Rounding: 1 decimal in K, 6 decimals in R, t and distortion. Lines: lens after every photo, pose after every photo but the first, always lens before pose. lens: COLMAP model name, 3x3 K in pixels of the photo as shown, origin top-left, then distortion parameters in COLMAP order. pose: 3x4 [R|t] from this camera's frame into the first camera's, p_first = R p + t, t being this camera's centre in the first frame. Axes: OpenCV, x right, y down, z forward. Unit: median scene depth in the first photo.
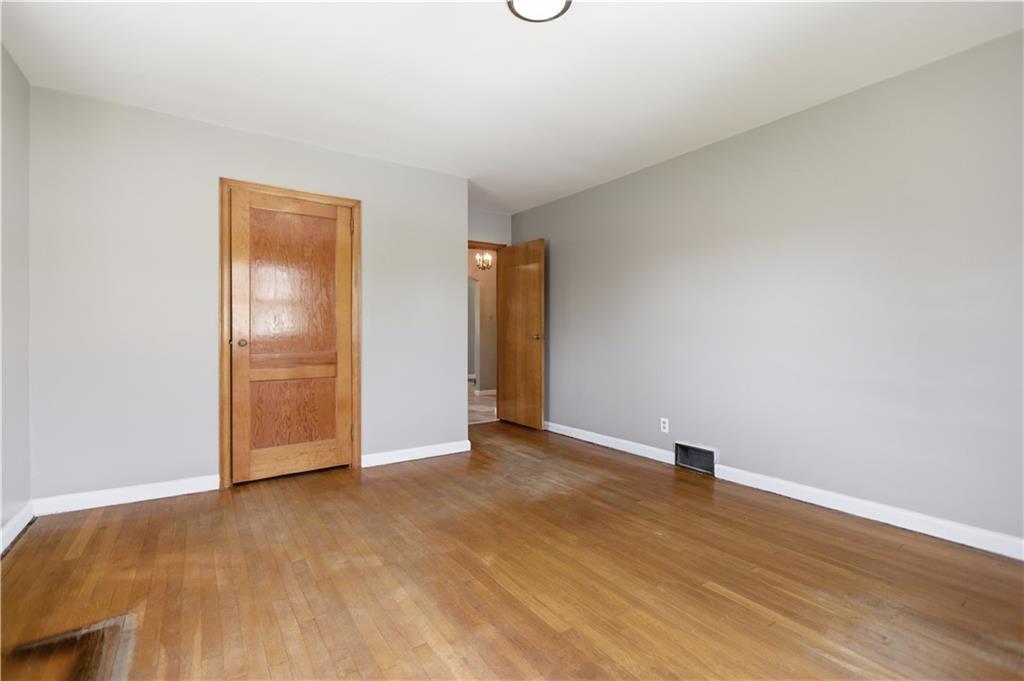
lens RADIAL K [[480.1, 0, 513.7], [0, 480.1, 341.8], [0, 0, 1]] dist [-0.004248, 0.000368]
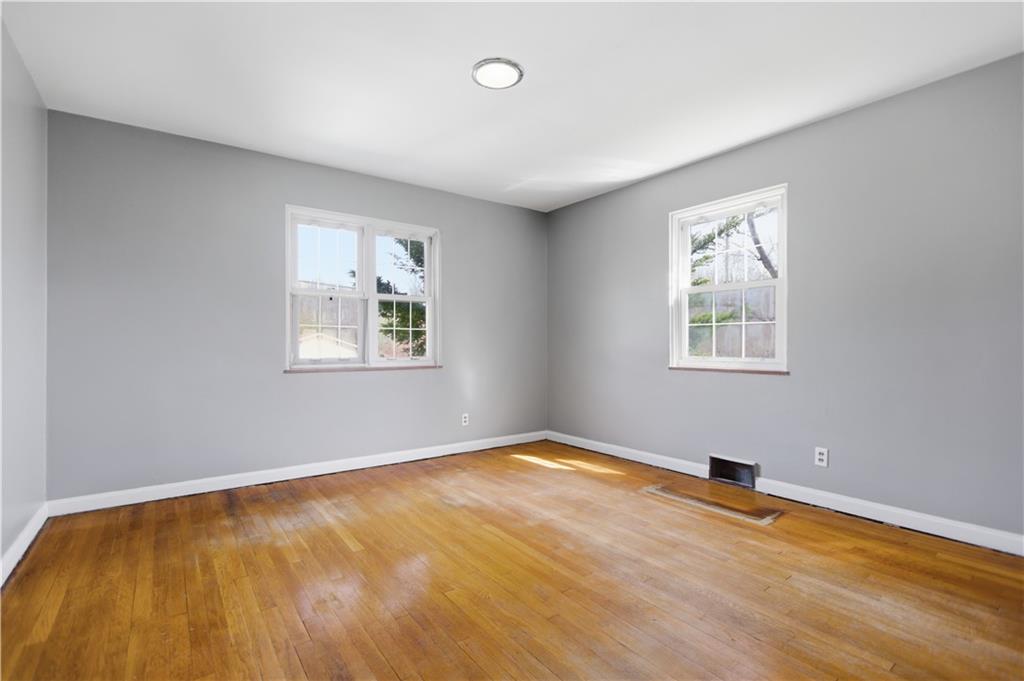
lens RADIAL K [[480.1, 0, 513.7], [0, 480.1, 341.8], [0, 0, 1]] dist [-0.004248, 0.000368]
pose [[-0.999221, 0.002012, -0.039406, 0.060165], [0.001320, 0.999845, 0.017581, -0.040945], [0.039436, 0.017515, -0.999069, 2.255742]]
